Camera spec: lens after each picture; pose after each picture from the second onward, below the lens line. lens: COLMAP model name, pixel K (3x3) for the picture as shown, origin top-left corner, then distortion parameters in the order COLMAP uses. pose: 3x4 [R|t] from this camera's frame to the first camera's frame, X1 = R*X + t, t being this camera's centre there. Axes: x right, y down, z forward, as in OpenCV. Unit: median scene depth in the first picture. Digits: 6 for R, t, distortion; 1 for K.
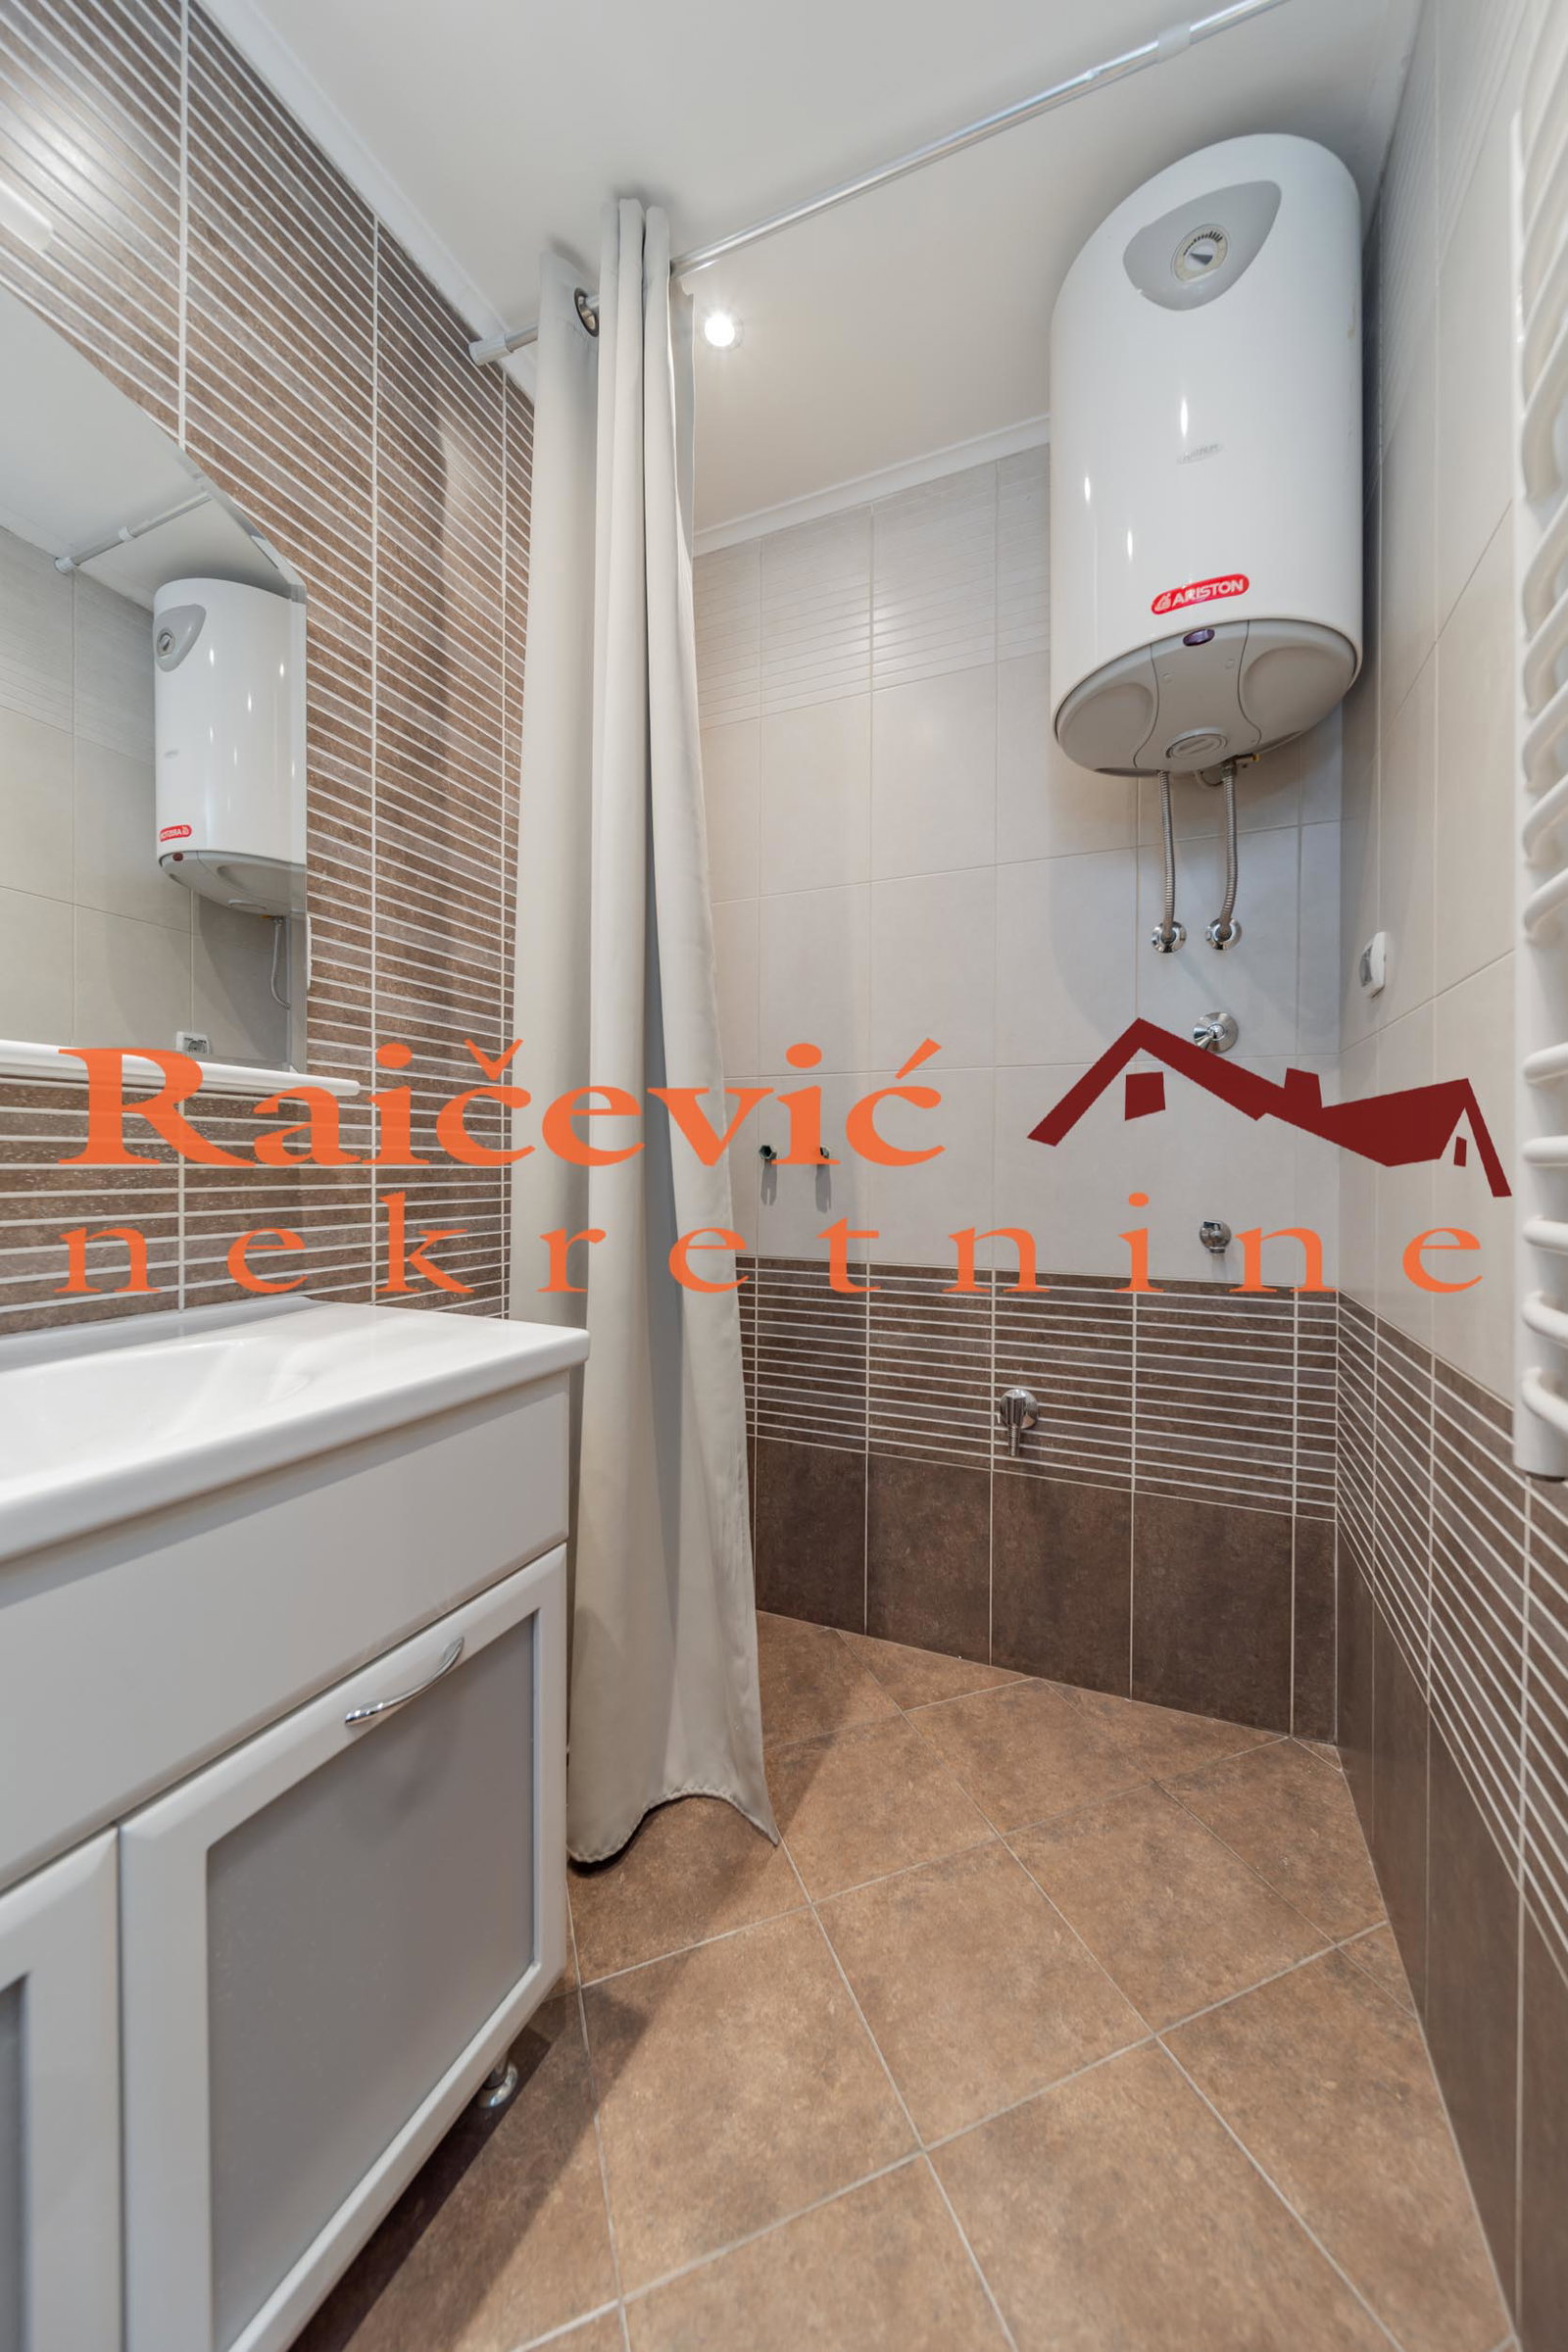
lens RADIAL K [[824.3, 0, 795.6], [0, 824.3, 1163.9], [0, 0, 1]] dist [-0.000161, -0.000380]
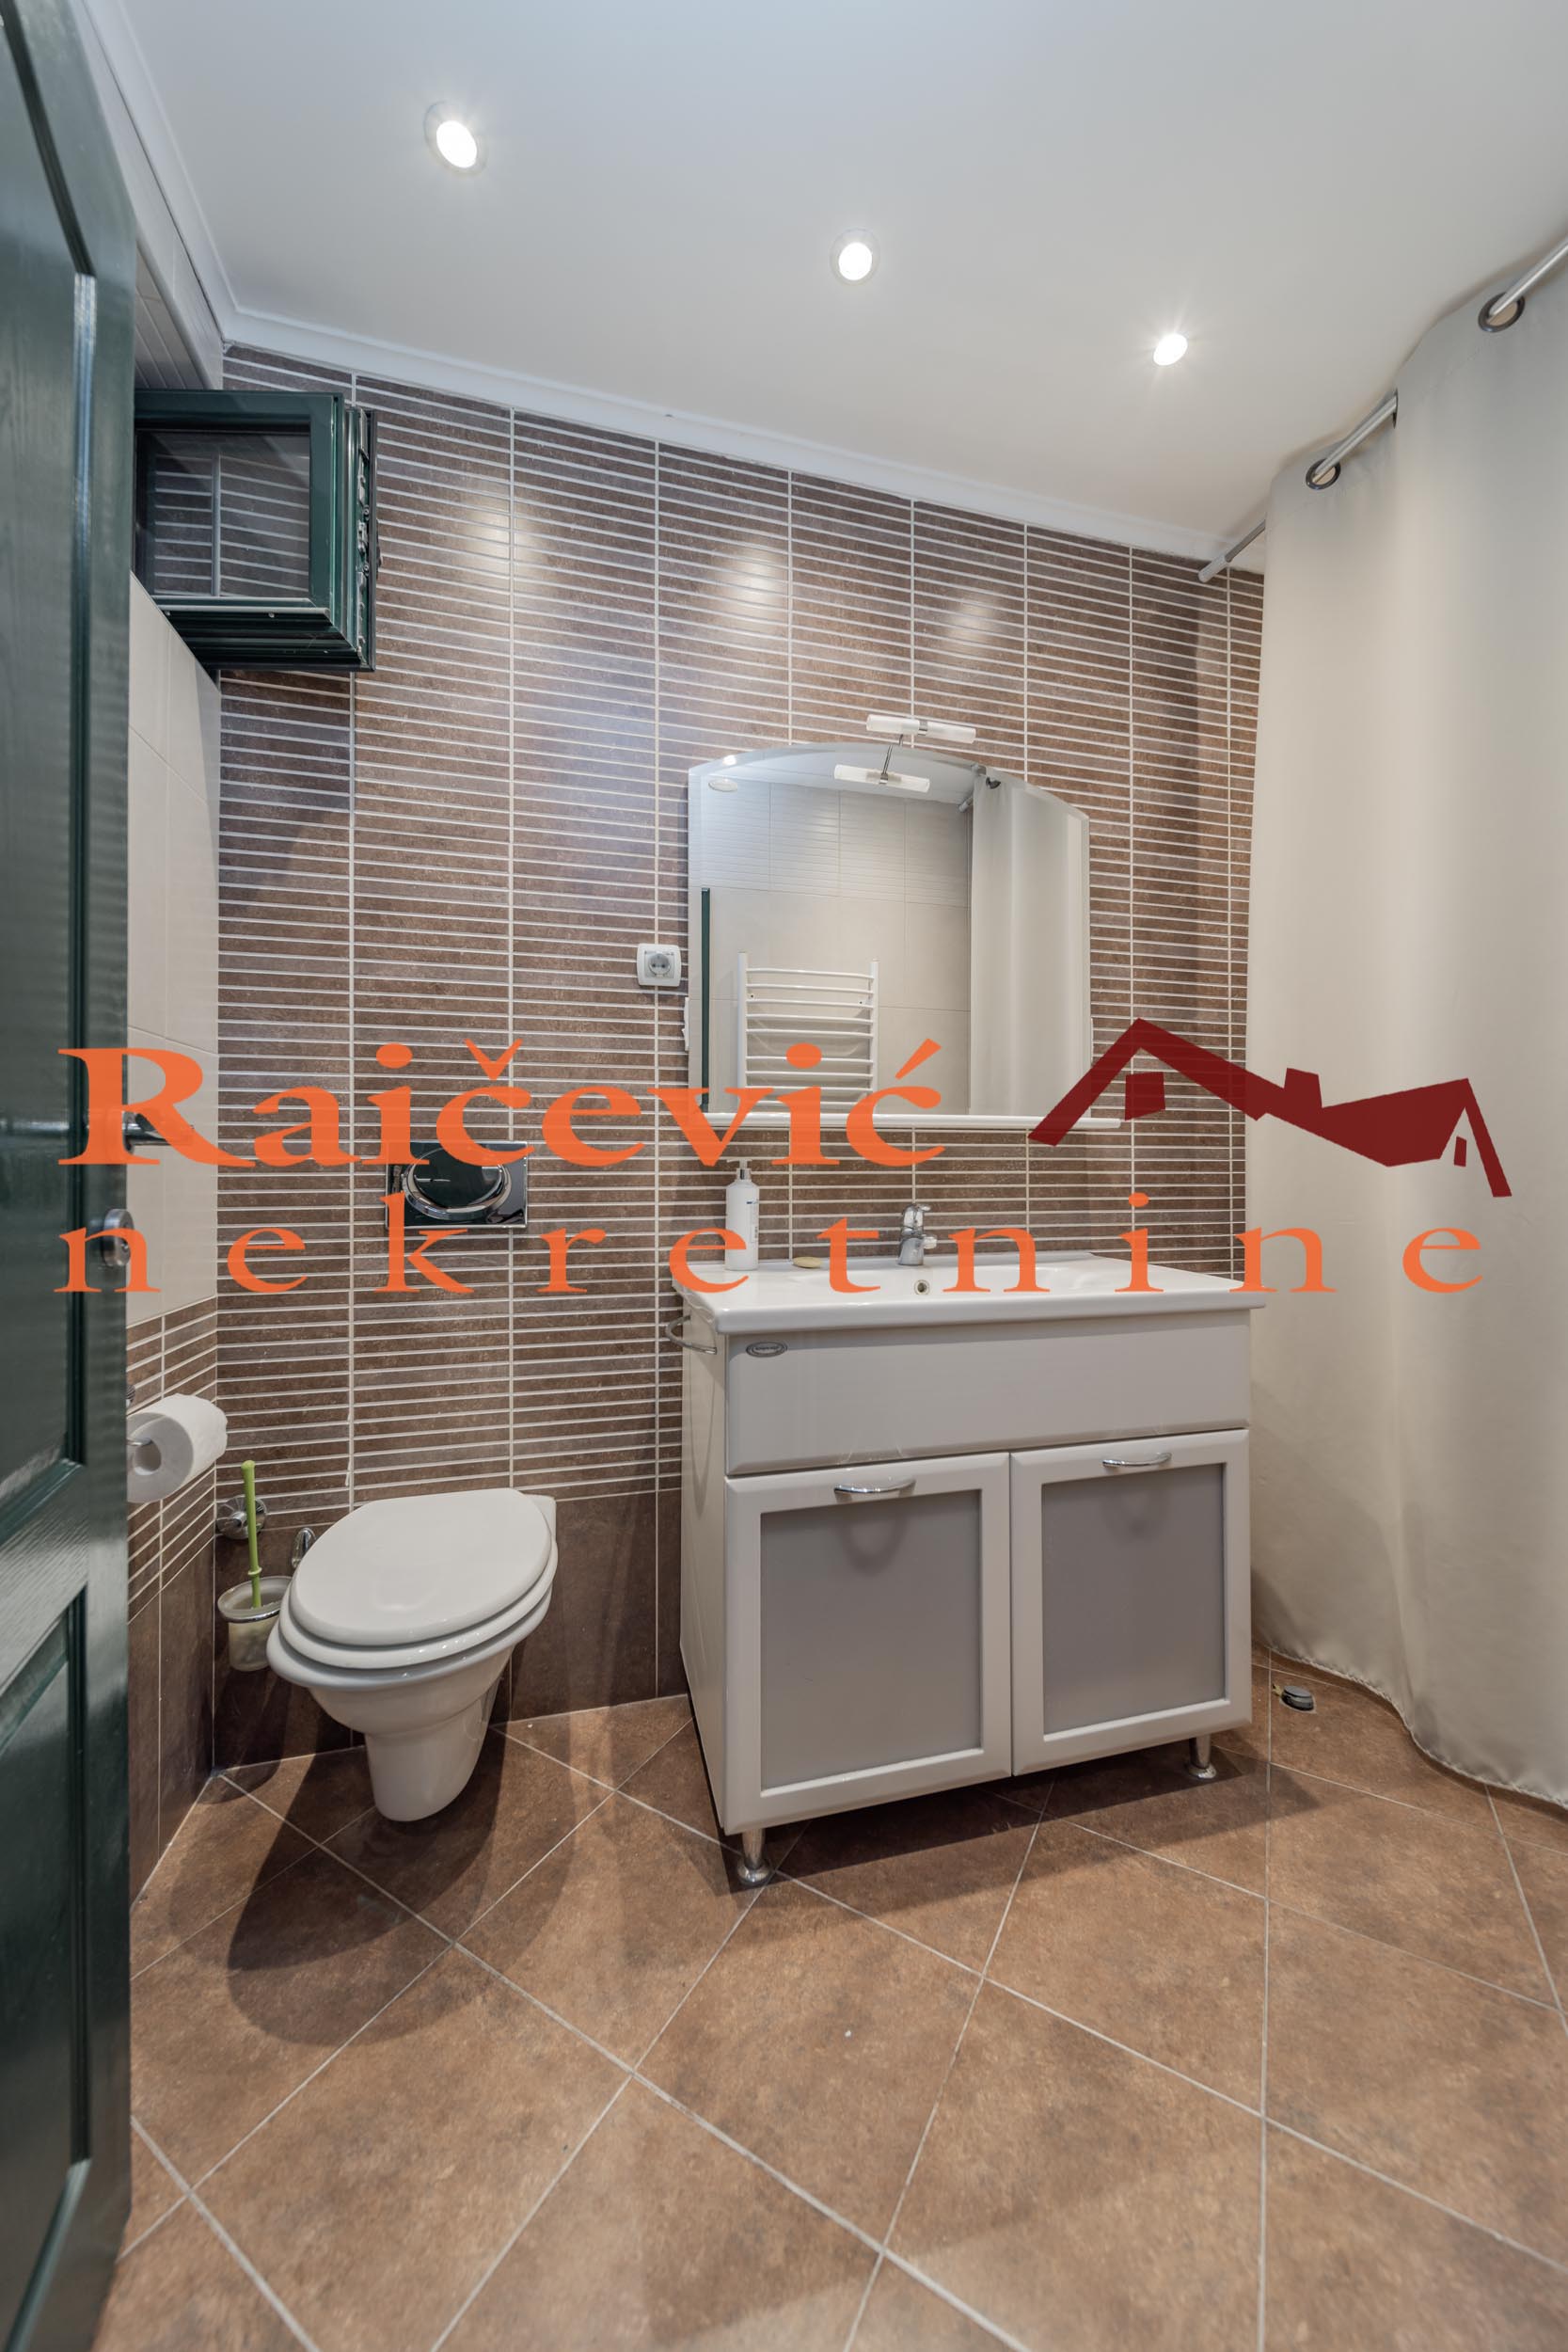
lens RADIAL K [[824.2, 0, 788.9], [0, 824.2, 1164.2], [0, 0, 1]] dist [-0.000161, -0.000380]
pose [[0.614212, -0.003747, -0.789132, 0.312846], [0.002995, 0.999993, -0.002417, -0.010820], [0.789136, -0.000879, 0.614218, -0.453745]]
